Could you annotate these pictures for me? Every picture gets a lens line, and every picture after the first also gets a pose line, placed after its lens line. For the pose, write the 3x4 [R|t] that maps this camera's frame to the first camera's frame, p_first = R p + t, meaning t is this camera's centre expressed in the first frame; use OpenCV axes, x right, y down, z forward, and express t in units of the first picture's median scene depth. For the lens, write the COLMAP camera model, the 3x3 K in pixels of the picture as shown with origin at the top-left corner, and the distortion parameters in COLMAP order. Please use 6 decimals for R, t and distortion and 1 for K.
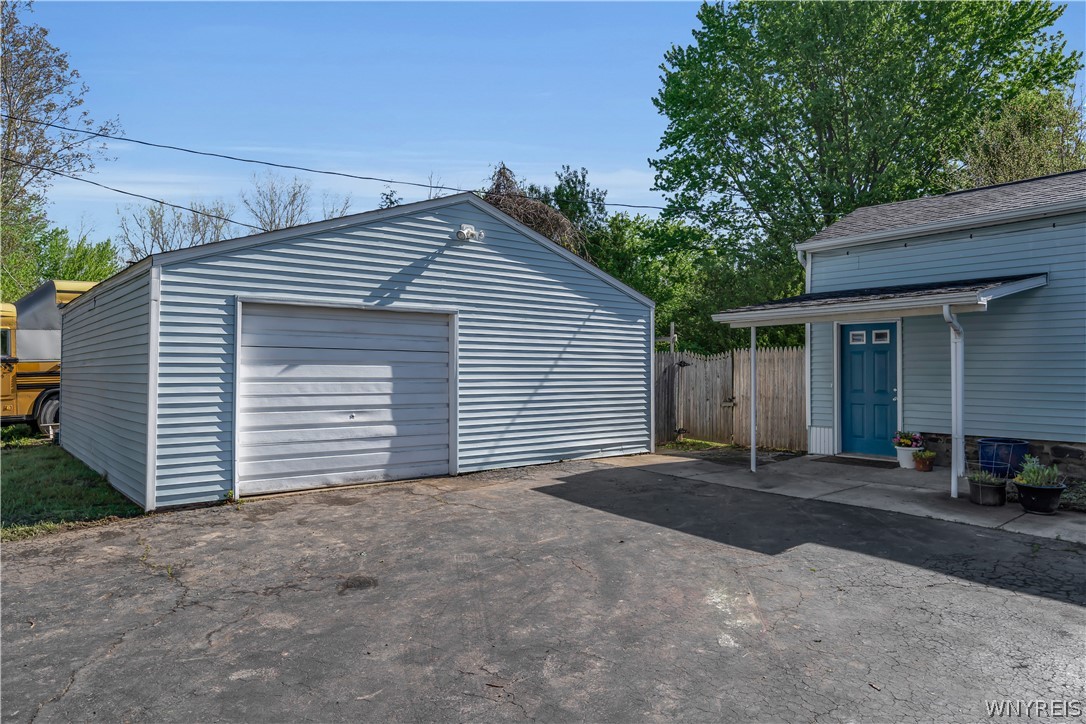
lens RADIAL K [[725.8, 0, 544.1], [0, 725.8, 364.8], [0, 0, 1]] dist [-0.006000, -0.000220]
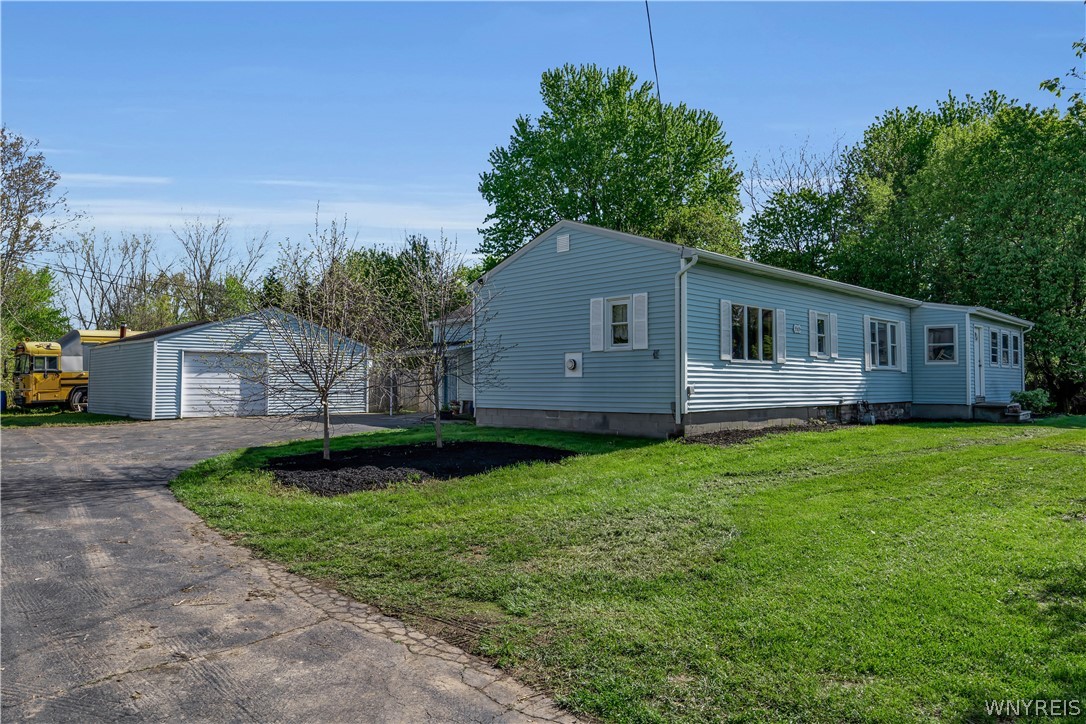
lens RADIAL K [[725.8, 0, 538.5], [0, 725.8, 359.3], [0, 0, 1]] dist [-0.006000, -0.000220]
pose [[0.996631, 0.002729, 0.081973, 0.630526], [-0.000537, 0.999642, -0.026754, 0.018760], [-0.082017, 0.026620, 0.996275, -1.664795]]
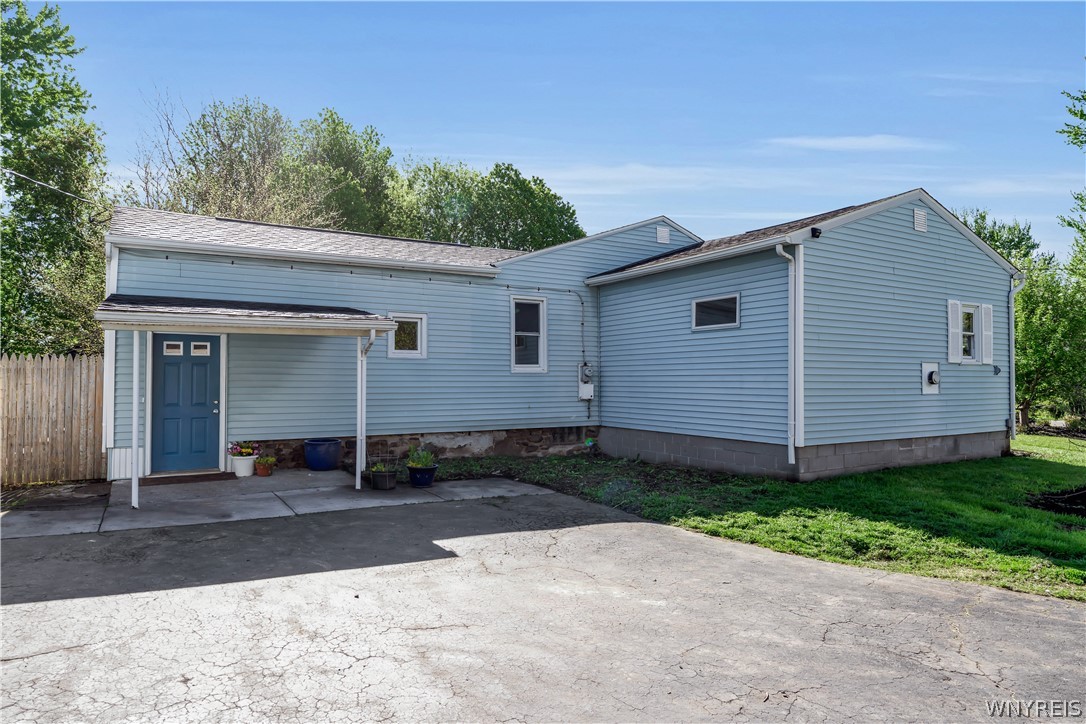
lens RADIAL K [[662.6, 0, 538.3], [0, 662.6, 363.1], [0, 0, 1]] dist [0.007730, 0.000854]
pose [[0.123608, 0.024149, 0.992037, -0.379590], [-0.011100, 0.999675, -0.022952, -0.003589], [-0.992269, -0.008174, 0.123836, 0.432098]]
